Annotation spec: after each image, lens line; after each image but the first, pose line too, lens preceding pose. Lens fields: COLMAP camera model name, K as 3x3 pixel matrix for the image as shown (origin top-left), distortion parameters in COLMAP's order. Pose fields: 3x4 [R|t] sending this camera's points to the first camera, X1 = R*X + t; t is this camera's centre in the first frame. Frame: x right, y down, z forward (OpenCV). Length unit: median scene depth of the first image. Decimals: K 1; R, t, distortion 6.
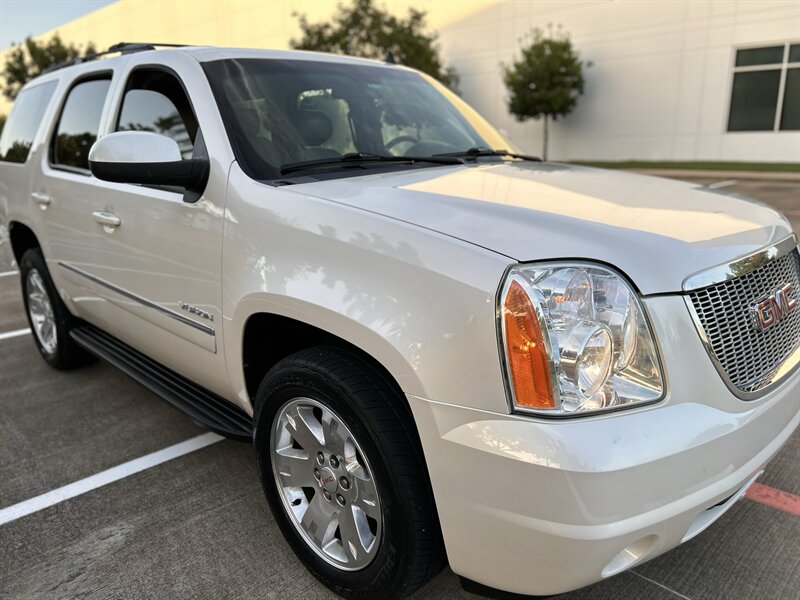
lens RADIAL K [[642.3, 0, 400.0], [0, 642.3, 300.0], [0, 0, 1]] dist [0.016103, -0.014055]
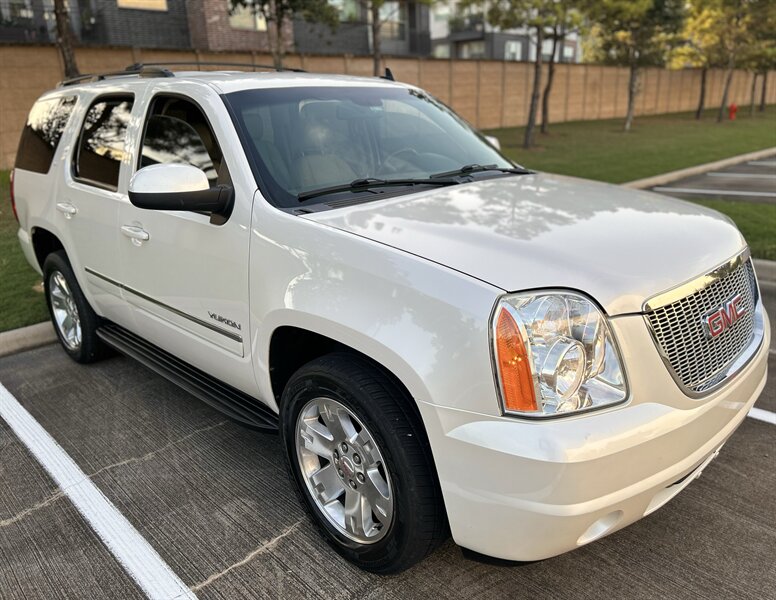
lens RADIAL K [[642.3, 0, 401.4], [0, 642.3, 300.8], [0, 0, 1]] dist [0.018080, -0.008832]
pose [[0.999792, -0.015962, 0.012721, -0.028391], [0.015437, 0.999066, 0.040362, -0.084674], [-0.013353, -0.040157, 0.999104, -0.193027]]
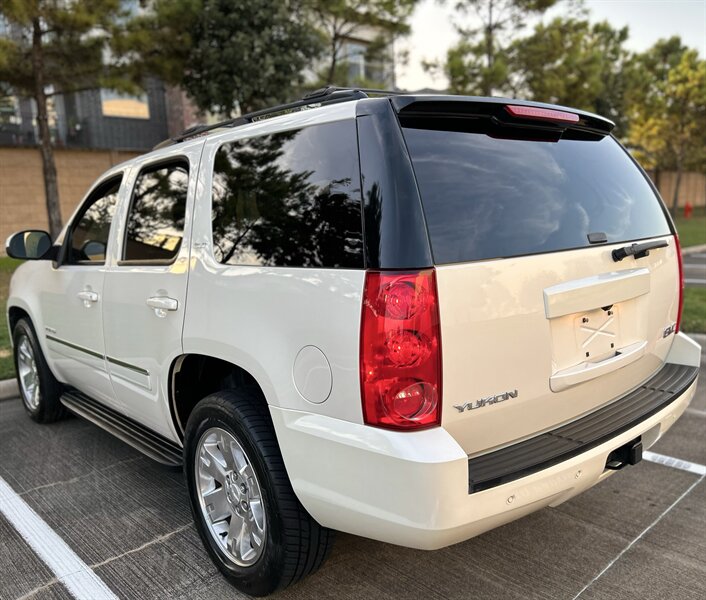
lens RADIAL K [[654.3, 0, 382.6], [0, 654.3, 304.0], [0, 0, 1]] dist [0.009742, 0.004511]
pose [[0.999766, -0.014130, 0.016350, 0.266312], [0.015808, 0.994075, -0.107540, 0.106441], [-0.014733, 0.107774, 0.994066, -0.596611]]
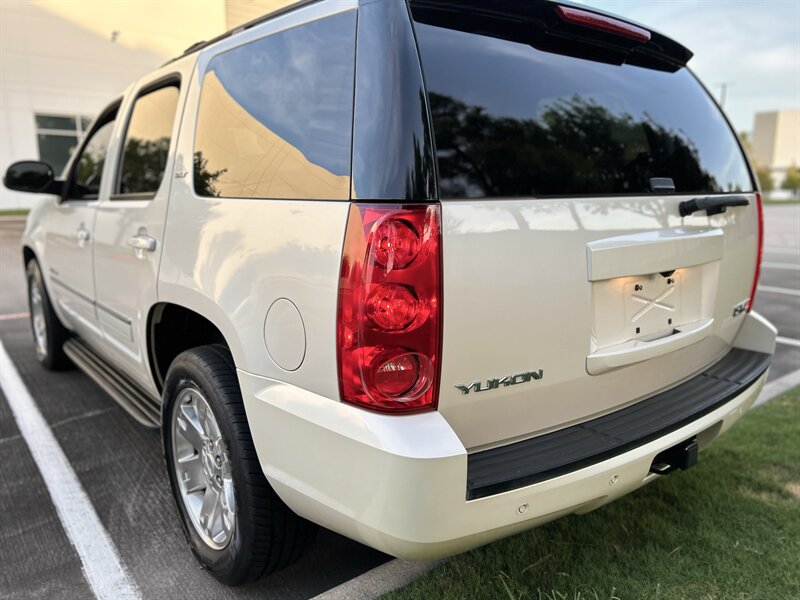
lens RADIAL K [[642.3, 0, 397.9], [0, 642.3, 310.4], [0, 0, 1]] dist [0.012485, -0.005968]
pose [[0.998293, 0.043951, -0.038460, 0.357503], [-0.045701, 0.997901, -0.045881, 0.105201], [0.036363, 0.047560, 0.998206, -0.312352]]
